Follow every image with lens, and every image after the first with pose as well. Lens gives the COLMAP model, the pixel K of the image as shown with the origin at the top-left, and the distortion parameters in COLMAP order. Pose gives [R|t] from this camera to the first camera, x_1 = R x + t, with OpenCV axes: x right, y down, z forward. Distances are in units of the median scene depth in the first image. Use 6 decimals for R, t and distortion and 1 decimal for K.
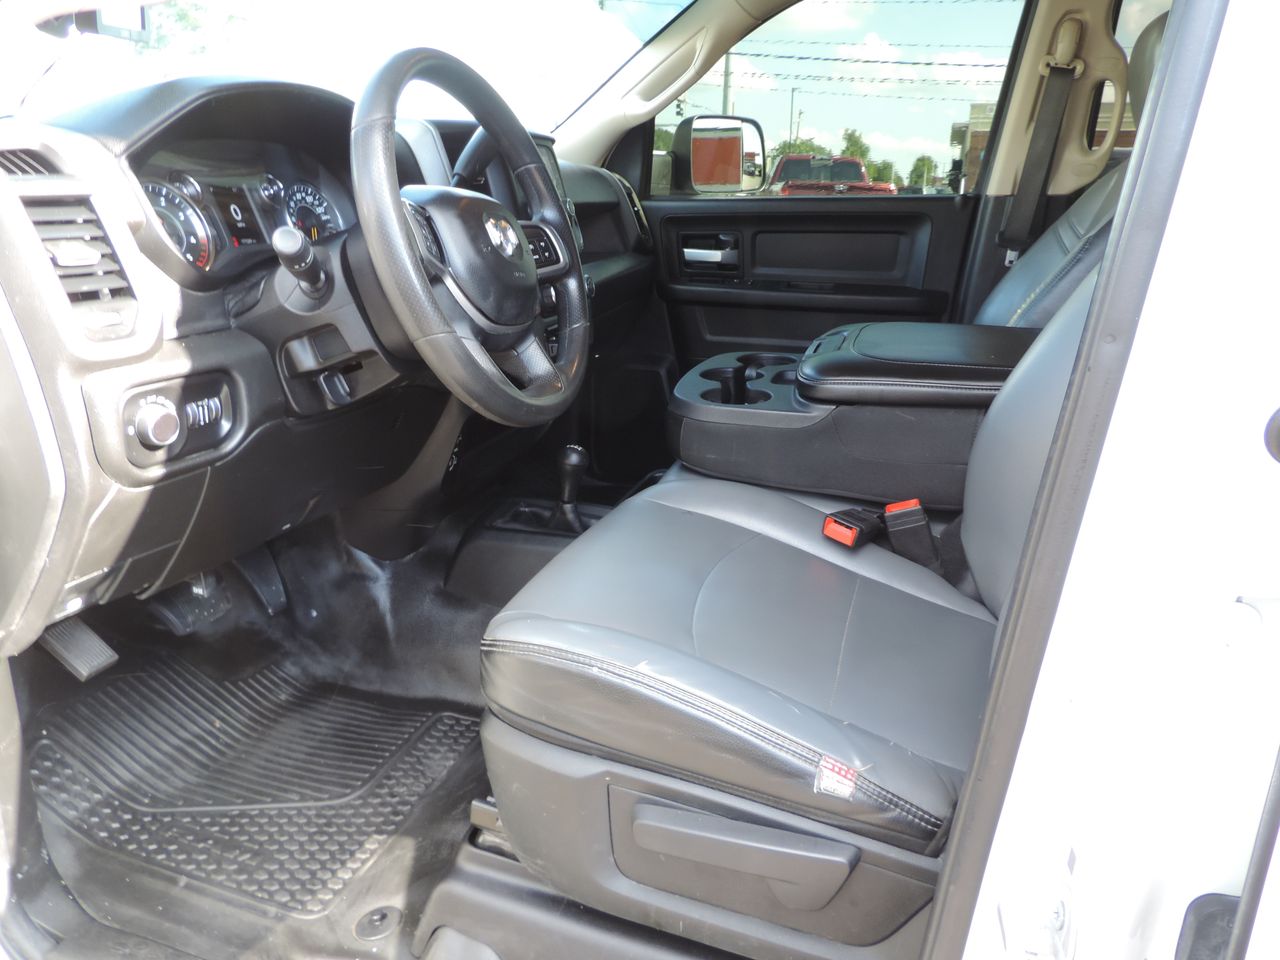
lens RADIAL K [[896.1, 0, 639.9], [0, 896.1, 476.7], [0, 0, 1]] dist [-0.004609, -0.011490]
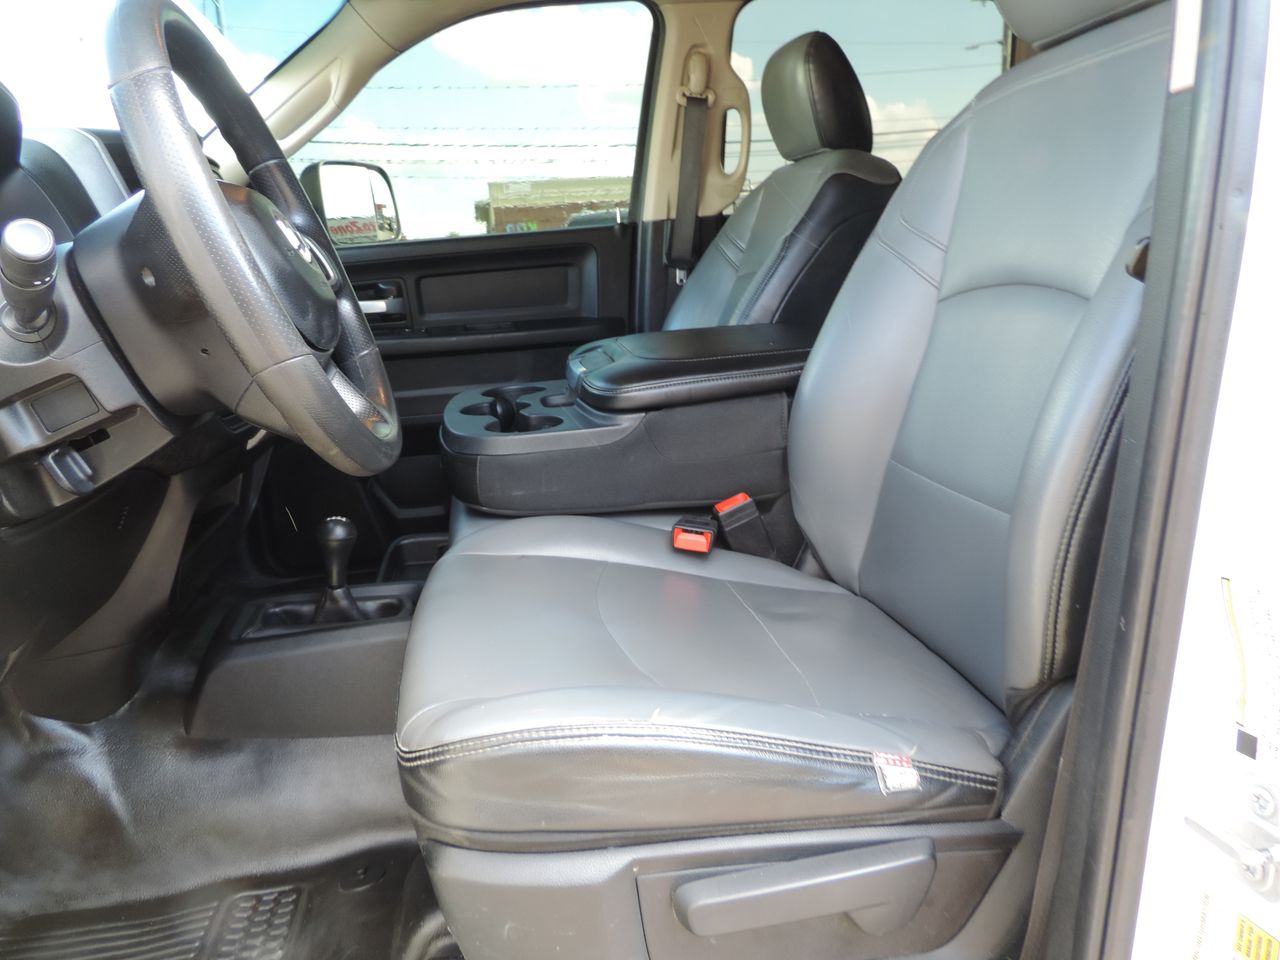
lens RADIAL K [[896.1, 0, 629.3], [0, 896.1, 479.5], [0, 0, 1]] dist [-0.004609, -0.011490]
pose [[0.885821, -0.172911, 0.430608, -0.201544], [0.206090, 0.978035, -0.031227, 0.014200], [-0.415750, 0.116405, 0.901999, 0.154408]]
